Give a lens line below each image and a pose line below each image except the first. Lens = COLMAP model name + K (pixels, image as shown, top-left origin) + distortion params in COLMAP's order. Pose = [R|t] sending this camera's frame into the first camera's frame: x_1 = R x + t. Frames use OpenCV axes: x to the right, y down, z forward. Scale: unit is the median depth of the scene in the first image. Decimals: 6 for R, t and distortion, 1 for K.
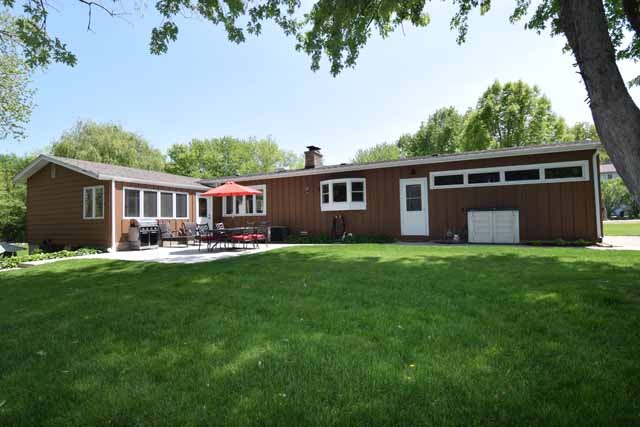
lens RADIAL K [[306.9, 0, 320.0], [0, 306.9, 213.5], [0, 0, 1]] dist [-0.019457, -0.000080]
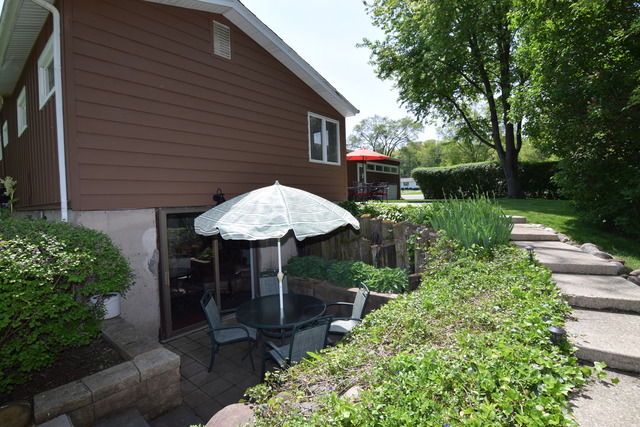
lens RADIAL K [[306.9, 0, 320.0], [0, 306.9, 213.5], [0, 0, 1]] dist [-0.019457, -0.000080]
pose [[0.254389, -0.031006, 0.966605, -1.390359], [0.002868, 0.999506, 0.031307, 0.106065], [-0.967098, -0.005192, 0.254352, 0.809794]]
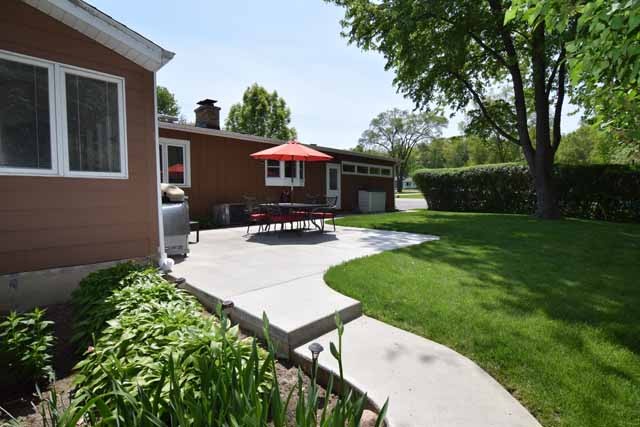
lens RADIAL K [[306.9, 0, 320.0], [0, 306.9, 213.5], [0, 0, 1]] dist [-0.019457, -0.000080]
pose [[0.328512, -0.036252, 0.943804, -0.907997], [-0.021376, 0.998722, 0.045801, 0.032742], [-0.944258, -0.035221, 0.327318, 0.651413]]
